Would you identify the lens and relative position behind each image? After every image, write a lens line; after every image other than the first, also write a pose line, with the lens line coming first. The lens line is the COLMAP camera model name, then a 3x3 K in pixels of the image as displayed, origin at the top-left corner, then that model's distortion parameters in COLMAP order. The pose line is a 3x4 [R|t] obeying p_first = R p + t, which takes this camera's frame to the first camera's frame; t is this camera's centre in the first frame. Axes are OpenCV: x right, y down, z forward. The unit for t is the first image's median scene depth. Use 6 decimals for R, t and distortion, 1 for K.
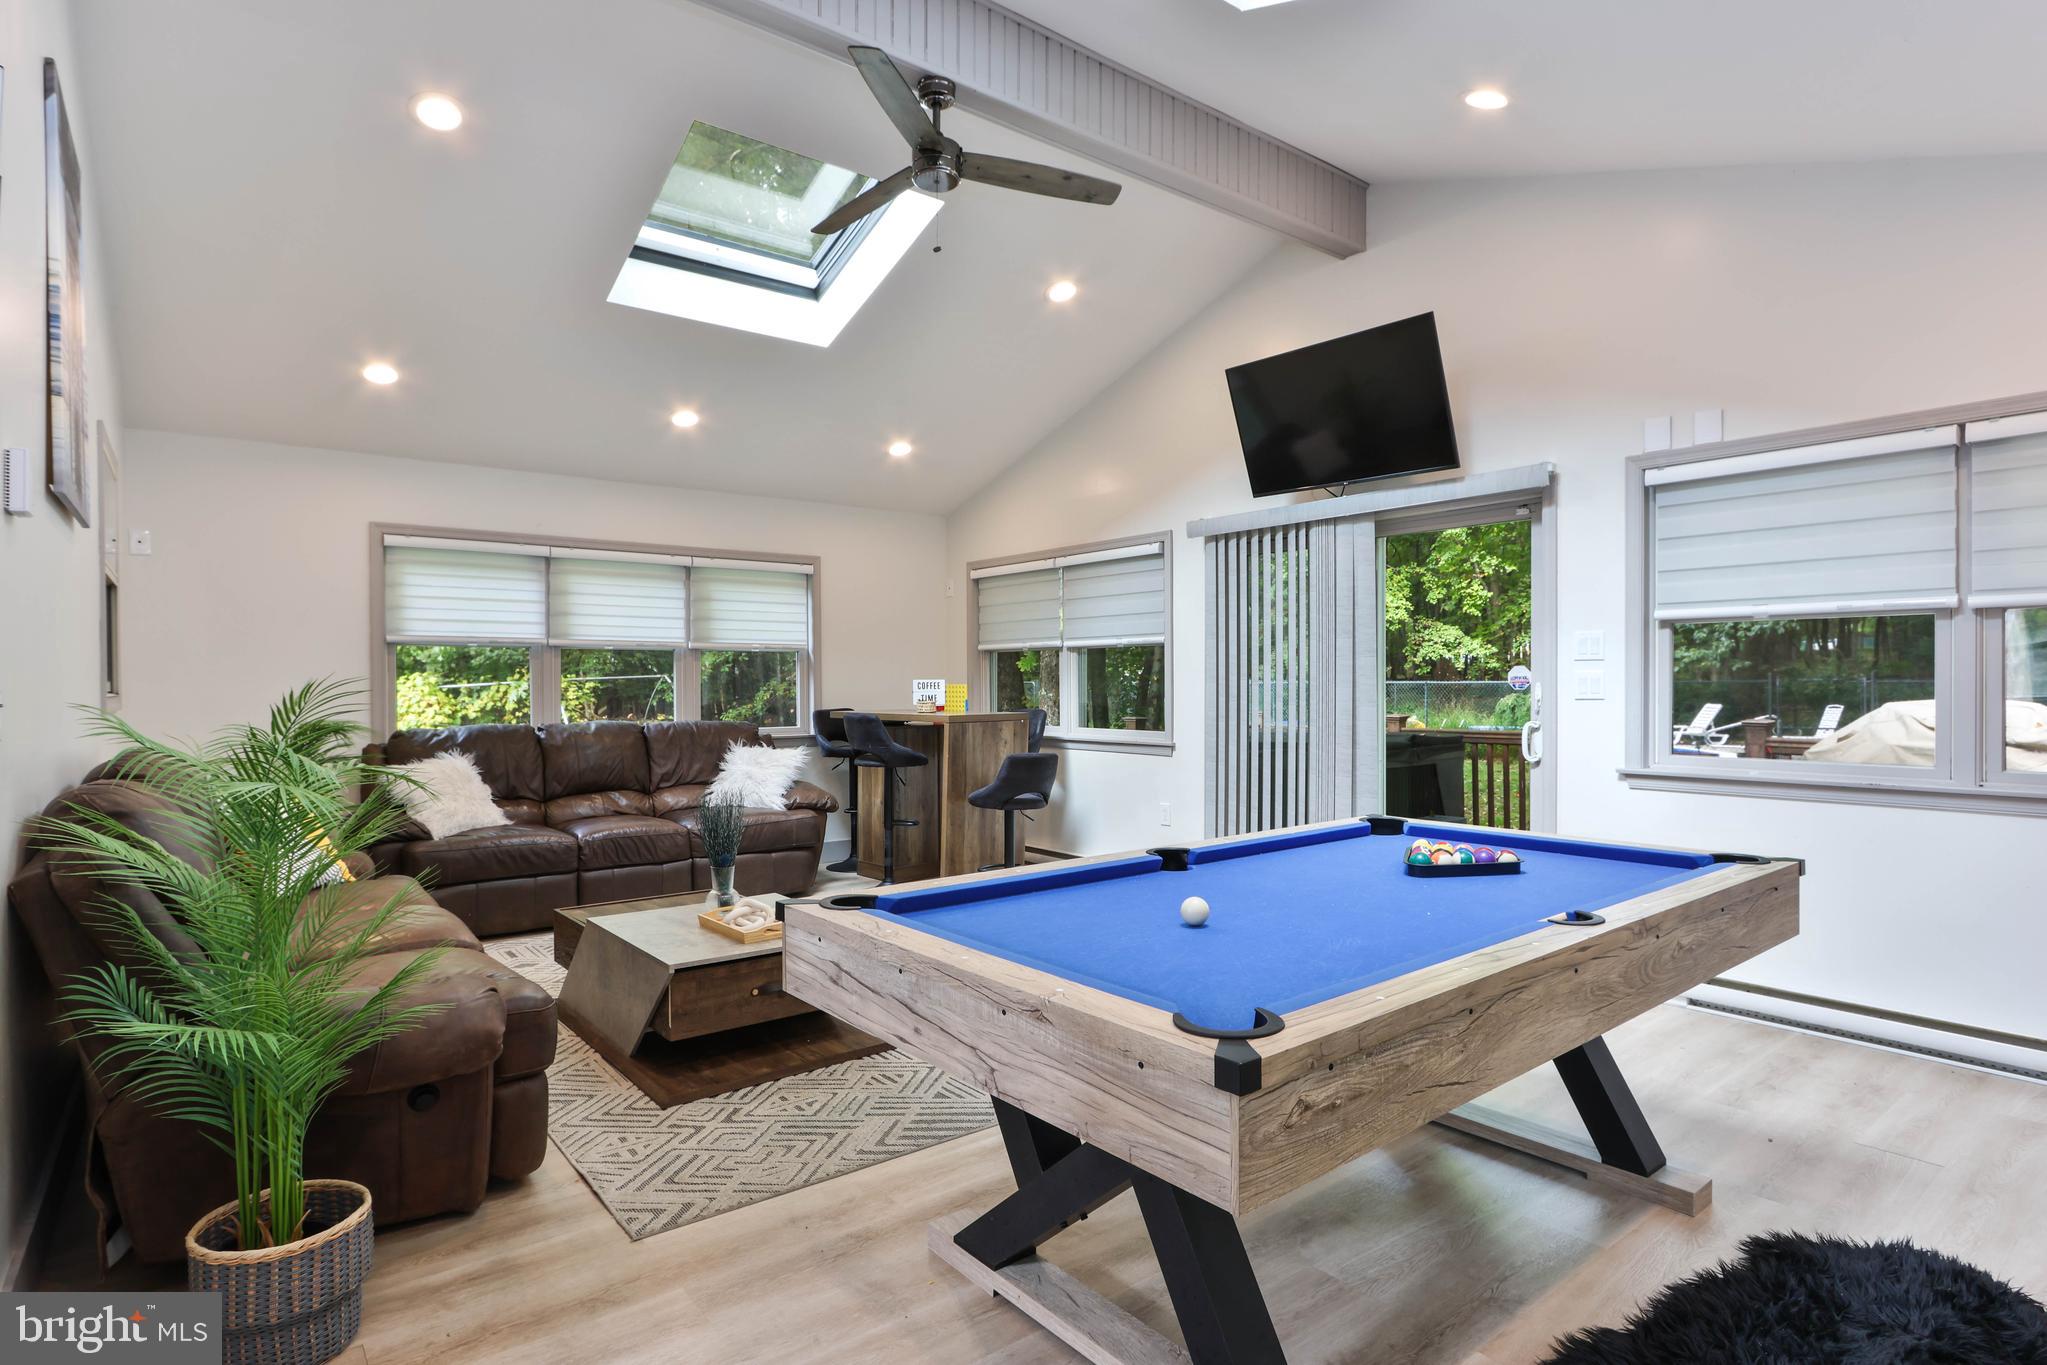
lens RADIAL K [[1050.0, 0, 1023.5], [0, 1050.0, 682.5], [0, 0, 1]] dist [0.000807, 0.000884]
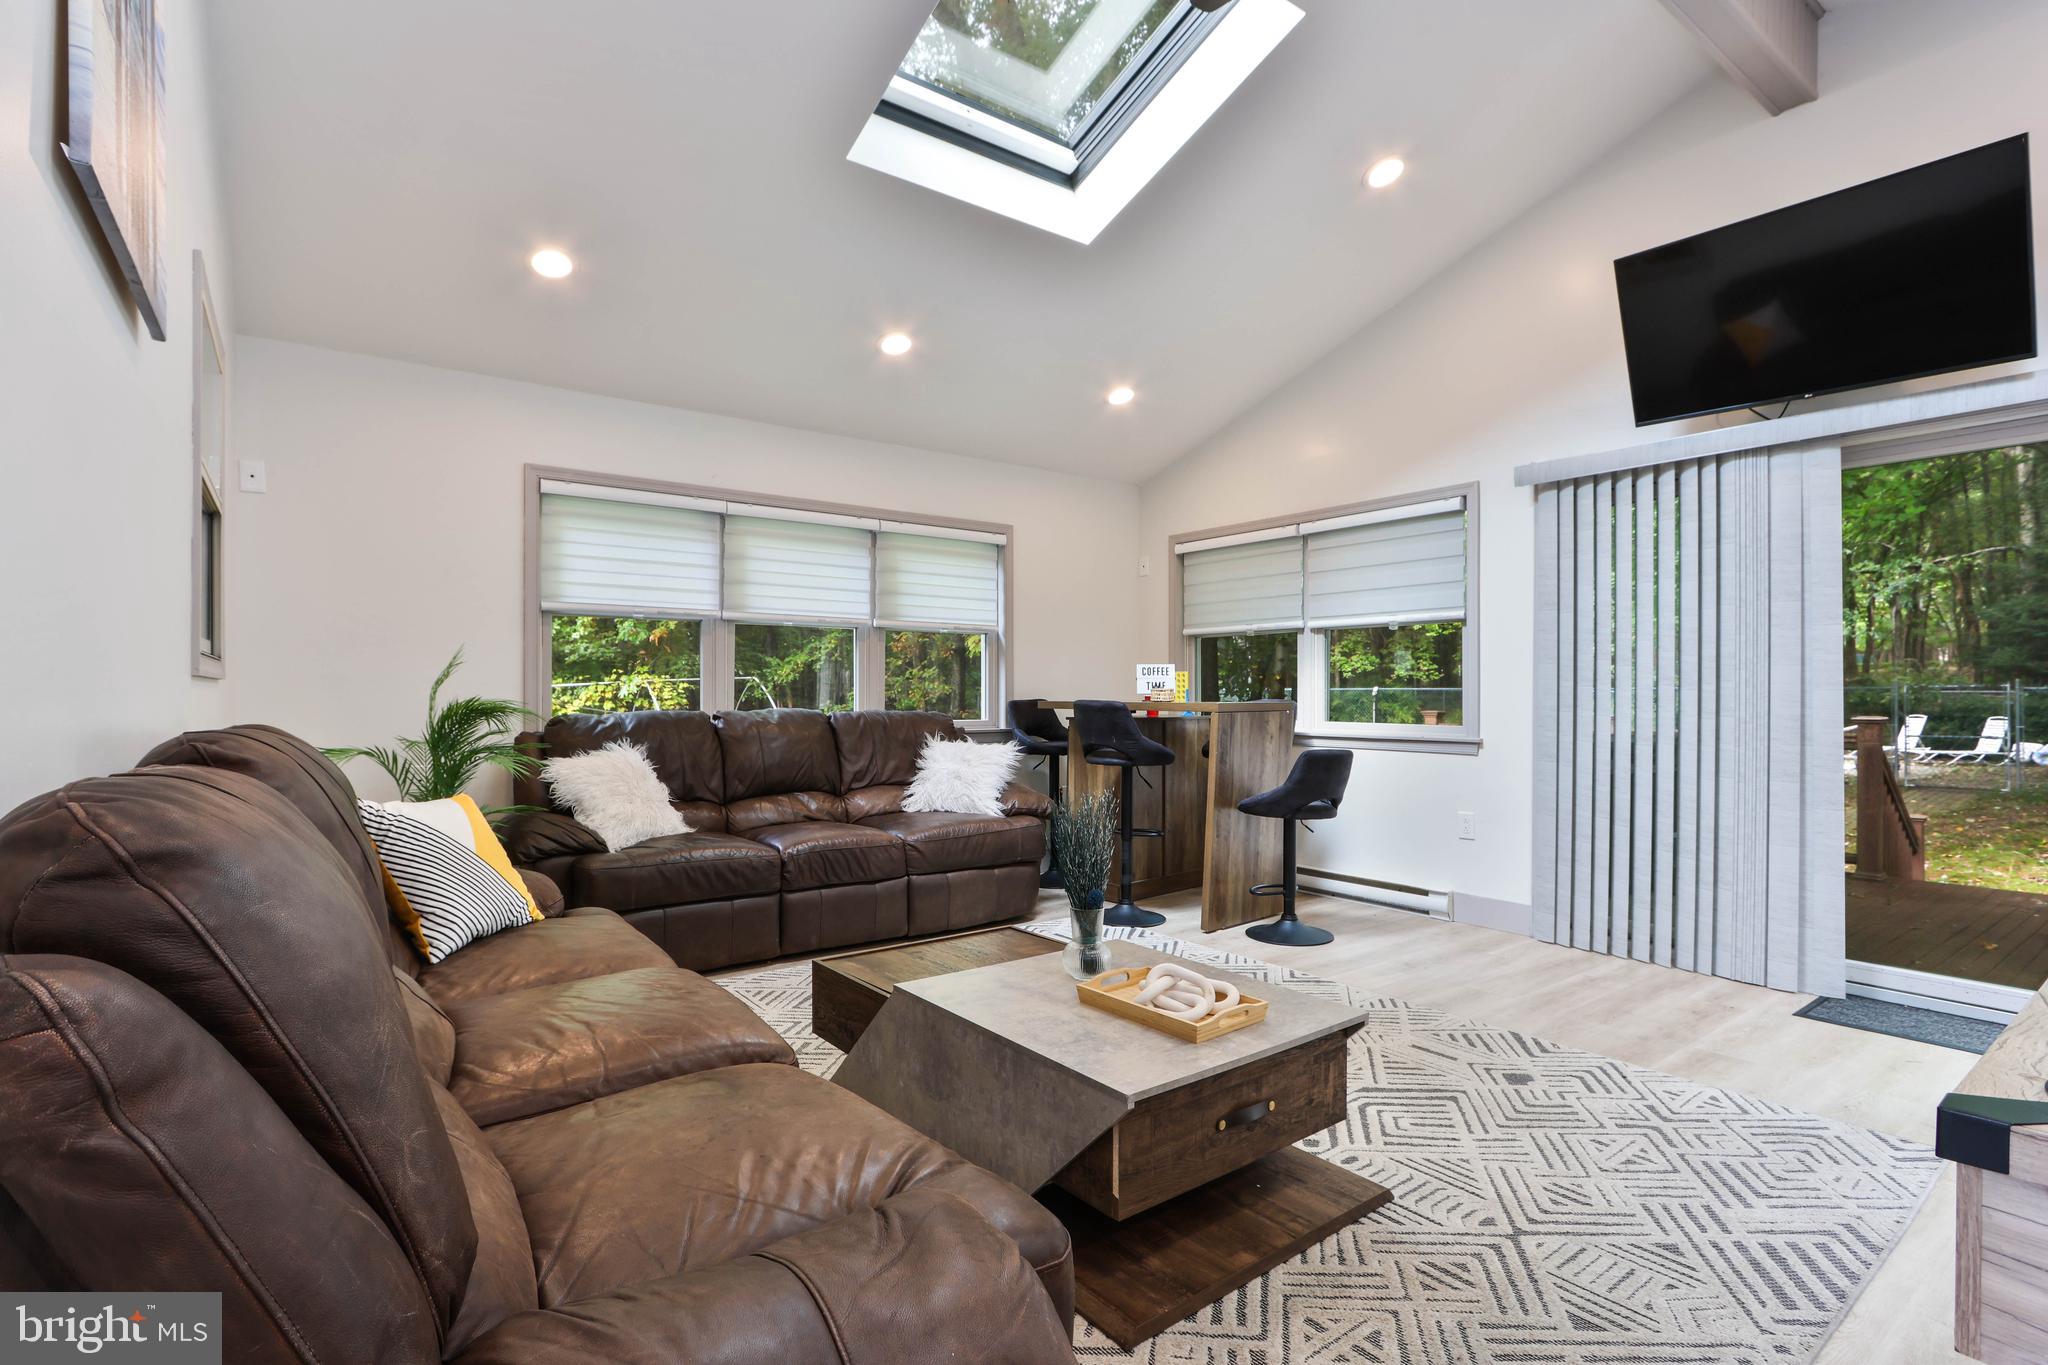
lens RADIAL K [[968.1, 0, 1024.0], [0, 968.1, 682.5], [0, 0, 1]] dist [-0.003396, -0.000332]
pose [[0.999680, 0.005941, -0.024595, -0.200505], [-0.006212, 0.999920, -0.010984, 0.024182], [0.024528, 0.011133, 0.999637, 0.240273]]
